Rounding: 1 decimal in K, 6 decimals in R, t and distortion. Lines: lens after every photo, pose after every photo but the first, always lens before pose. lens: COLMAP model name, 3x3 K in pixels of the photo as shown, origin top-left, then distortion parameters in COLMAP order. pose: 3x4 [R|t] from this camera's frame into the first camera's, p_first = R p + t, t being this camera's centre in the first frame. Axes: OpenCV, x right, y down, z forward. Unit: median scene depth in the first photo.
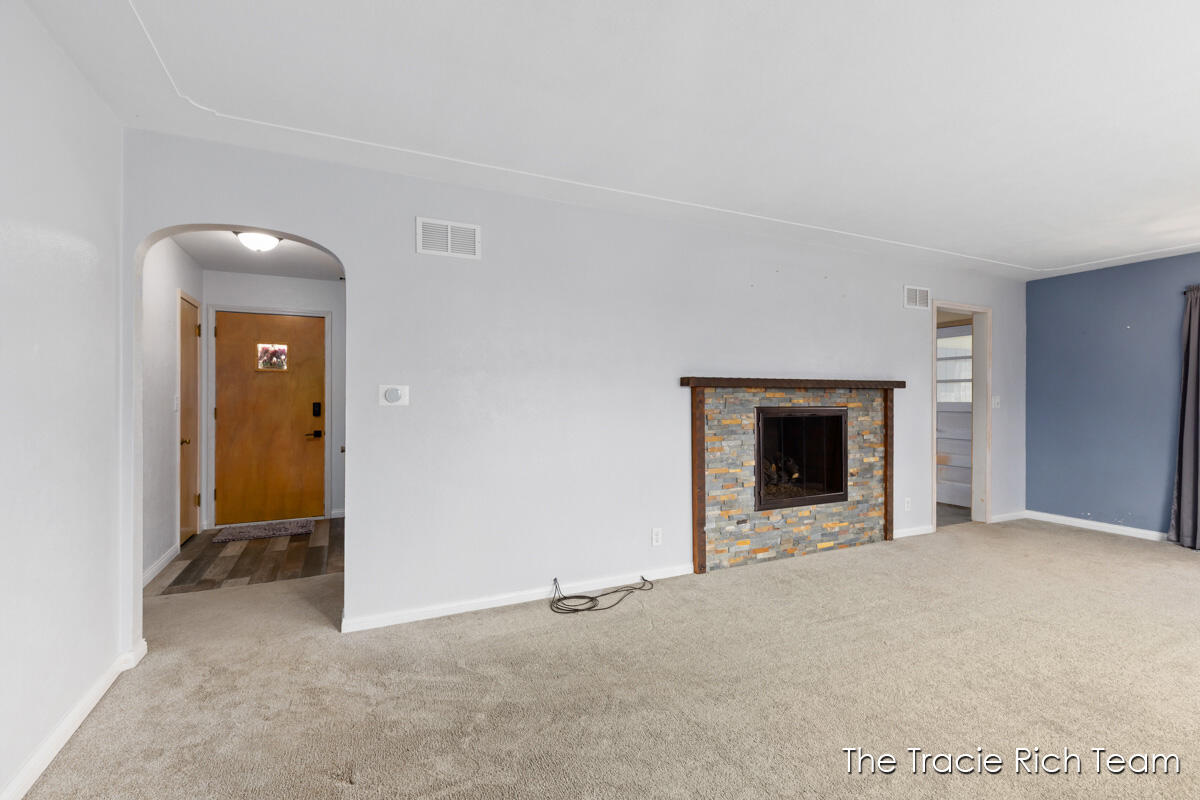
lens RADIAL K [[531.7, 0, 601.1], [0, 531.7, 401.5], [0, 0, 1]] dist [-0.001460, -0.000735]
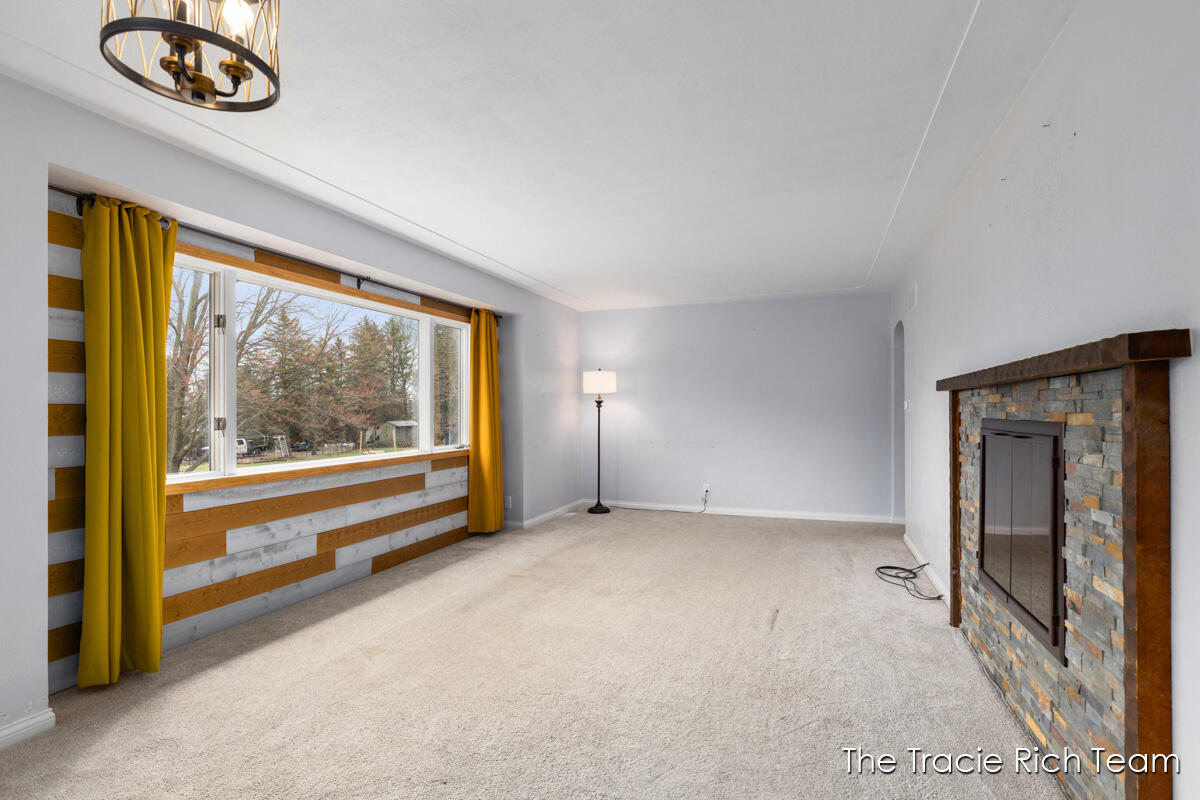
lens RADIAL K [[597.3, 0, 601.9], [0, 597.3, 404.3], [0, 0, 1]] dist [-0.000364, 0.000401]
pose [[-0.706770, -0.002171, -0.707440, 0.990498], [0.005004, 0.999955, -0.008067, -0.002156], [0.707426, -0.009241, -0.706727, 1.046101]]
